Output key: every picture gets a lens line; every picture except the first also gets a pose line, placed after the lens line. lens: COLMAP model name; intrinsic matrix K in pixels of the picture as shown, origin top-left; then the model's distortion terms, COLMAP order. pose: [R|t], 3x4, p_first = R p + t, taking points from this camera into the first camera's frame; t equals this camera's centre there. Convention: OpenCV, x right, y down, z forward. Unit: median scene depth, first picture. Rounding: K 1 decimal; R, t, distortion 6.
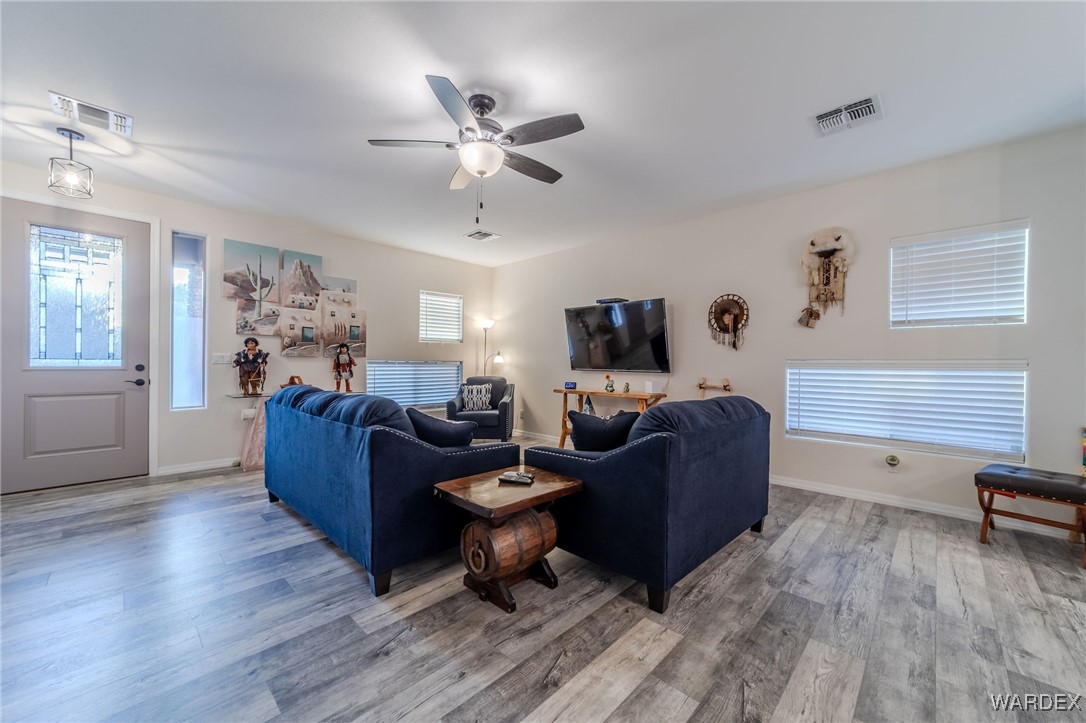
lens RADIAL K [[415.9, 0, 544.3], [0, 415.9, 363.7], [0, 0, 1]] dist [-0.018836, 0.009244]
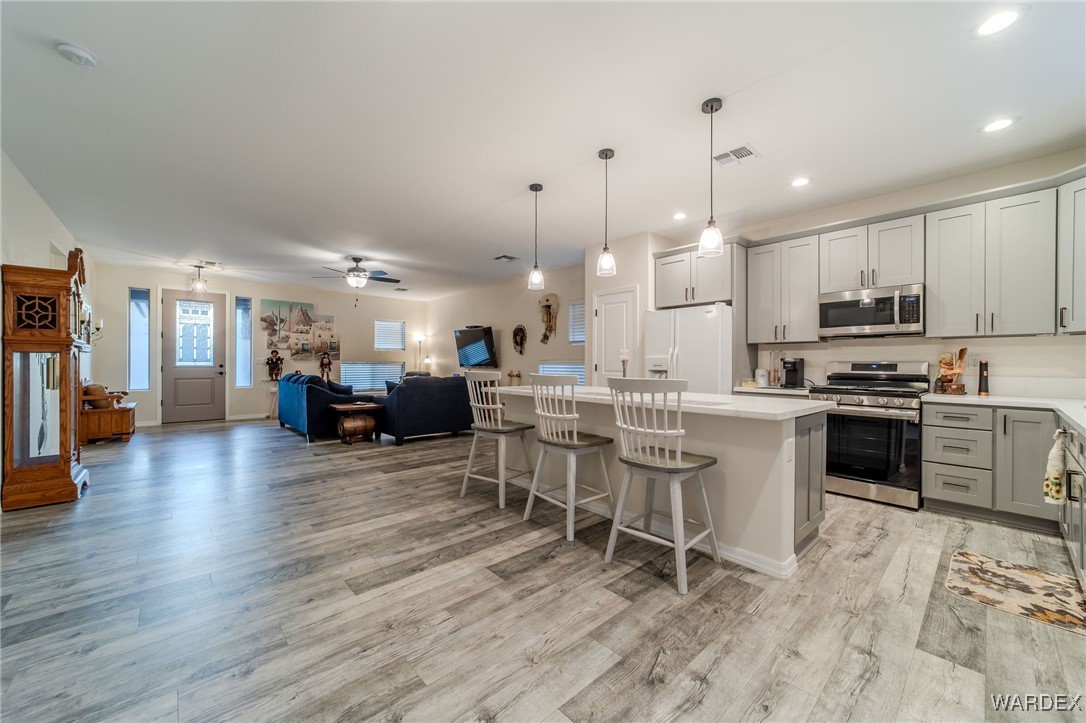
lens RADIAL K [[415.9, 0, 544.3], [0, 415.9, 363.7], [0, 0, 1]] dist [-0.018836, 0.009244]
pose [[0.997781, -0.004476, -0.066436, 0.649650], [0.004320, 0.999988, -0.002486, 0.009657], [0.066447, 0.002194, 0.997788, -0.808698]]
